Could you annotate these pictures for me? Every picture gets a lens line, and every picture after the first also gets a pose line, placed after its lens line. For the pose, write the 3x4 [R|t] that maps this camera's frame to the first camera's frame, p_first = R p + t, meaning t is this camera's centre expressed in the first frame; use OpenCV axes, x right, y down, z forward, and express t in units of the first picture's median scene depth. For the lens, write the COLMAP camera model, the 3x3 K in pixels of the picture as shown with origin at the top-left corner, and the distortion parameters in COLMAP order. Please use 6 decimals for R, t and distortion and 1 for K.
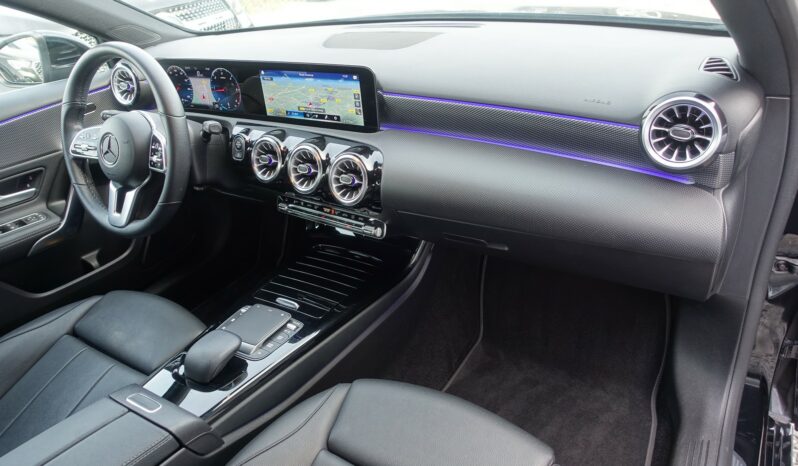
lens RADIAL K [[542.7, 0, 399.0], [0, 542.7, 233.0], [0, 0, 1]] dist [-0.002997, 0.001636]
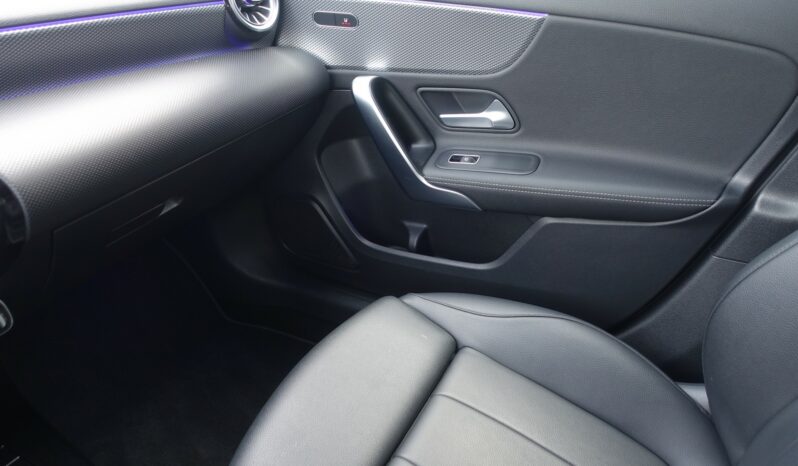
lens RADIAL K [[542.7, 0, 399.0], [0, 542.7, 233.0], [0, 0, 1]] dist [-0.002997, 0.001636]
pose [[-0.054932, -0.415387, 0.907984, -0.457029], [0.529154, 0.759048, 0.379265, -0.054581], [-0.846746, 0.501298, 0.178108, 0.531094]]
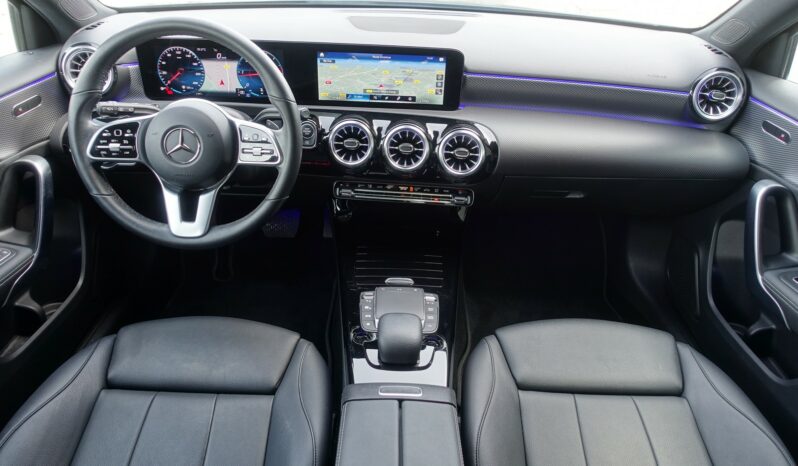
lens RADIAL K [[542.7, 0, 399.0], [0, 542.7, 233.0], [0, 0, 1]] dist [-0.002997, 0.001636]
pose [[0.846371, -0.159939, 0.508011, -0.695247], [0.150966, 0.986768, 0.059151, -0.021045], [-0.510749, 0.026628, 0.859317, 0.116201]]
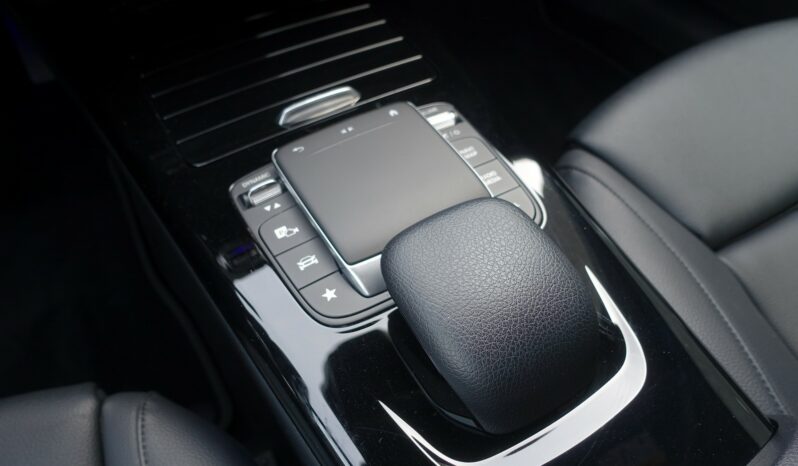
lens RADIAL K [[542.7, 0, 399.0], [0, 542.7, 233.0], [0, 0, 1]] dist [-0.002997, 0.001636]
pose [[0.477251, -0.632335, 0.610232, -0.424699], [0.402658, 0.774587, 0.487731, 0.045523], [-0.781088, 0.012945, 0.624287, 0.736854]]
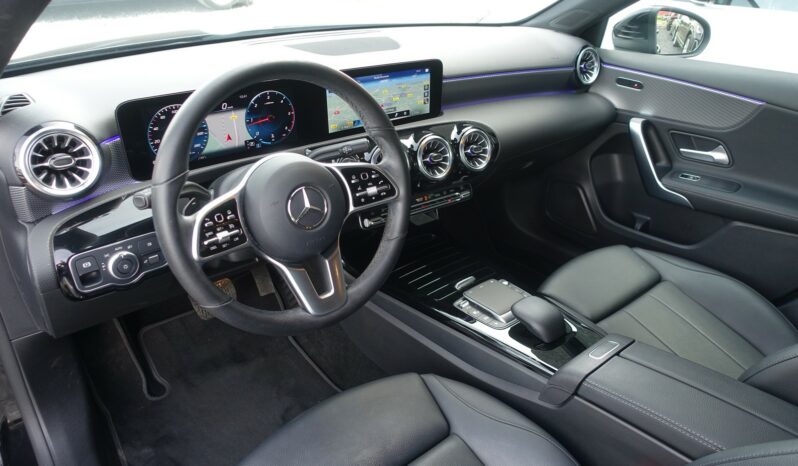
lens RADIAL K [[542.7, 0, 399.0], [0, 542.7, 233.0], [0, 0, 1]] dist [-0.002997, 0.001636]
pose [[0.326273, -0.349685, 0.878218, -1.118116], [0.413659, 0.888198, 0.199977, -0.216851], [-0.849960, 0.298036, 0.434445, 0.606198]]
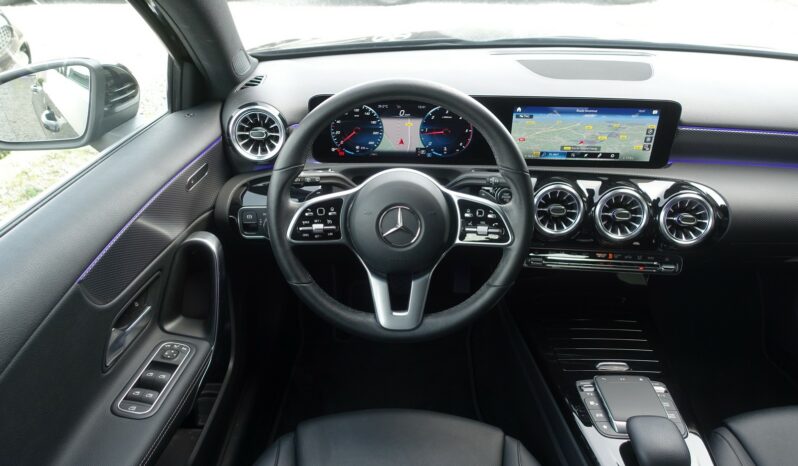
lens RADIAL K [[542.7, 0, 399.0], [0, 542.7, 233.0], [0, 0, 1]] dist [-0.002997, 0.001636]
pose [[0.852633, -0.161022, 0.497080, -0.890699], [0.167232, 0.985387, 0.032350, -0.169528], [-0.495025, 0.055545, 0.867101, 0.379427]]
